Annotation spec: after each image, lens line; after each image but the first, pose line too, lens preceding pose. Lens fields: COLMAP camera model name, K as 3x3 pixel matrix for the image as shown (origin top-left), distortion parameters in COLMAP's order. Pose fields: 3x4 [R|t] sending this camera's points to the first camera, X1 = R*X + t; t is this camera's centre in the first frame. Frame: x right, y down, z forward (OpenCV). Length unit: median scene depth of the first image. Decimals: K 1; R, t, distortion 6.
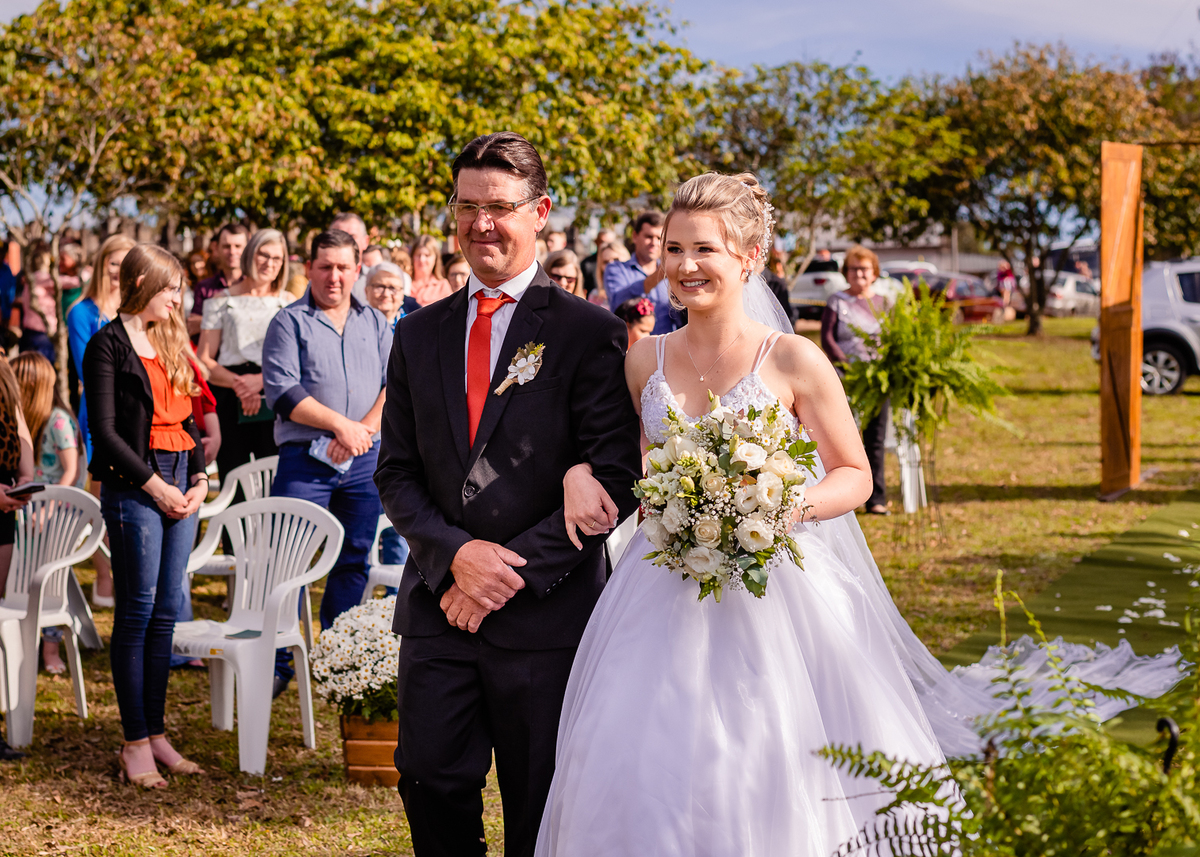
lens RADIAL K [[2267.9, 0, 459.3], [0, 2267.9, 377.3], [0, 0, 1]] dist [-0.017161, 0.405380]
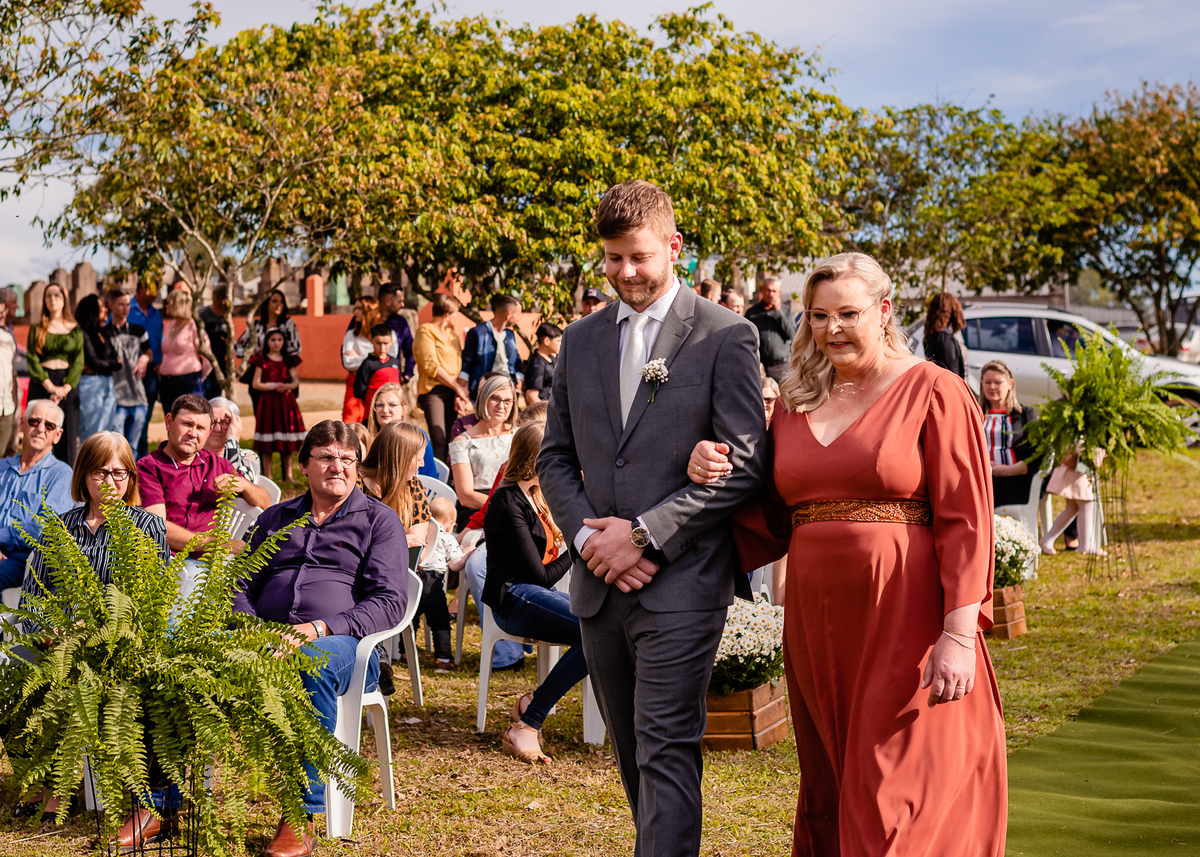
lens RADIAL K [[2595.0, 0, 598.4], [0, 2595.0, 304.7], [0, 0, 1]] dist [-0.010923, 0.421195]
pose [[0.999053, 0.004069, 0.043313, -0.060826], [-0.001750, 0.998570, -0.053433, 0.008237], [-0.043468, 0.053307, 0.997632, -0.142760]]
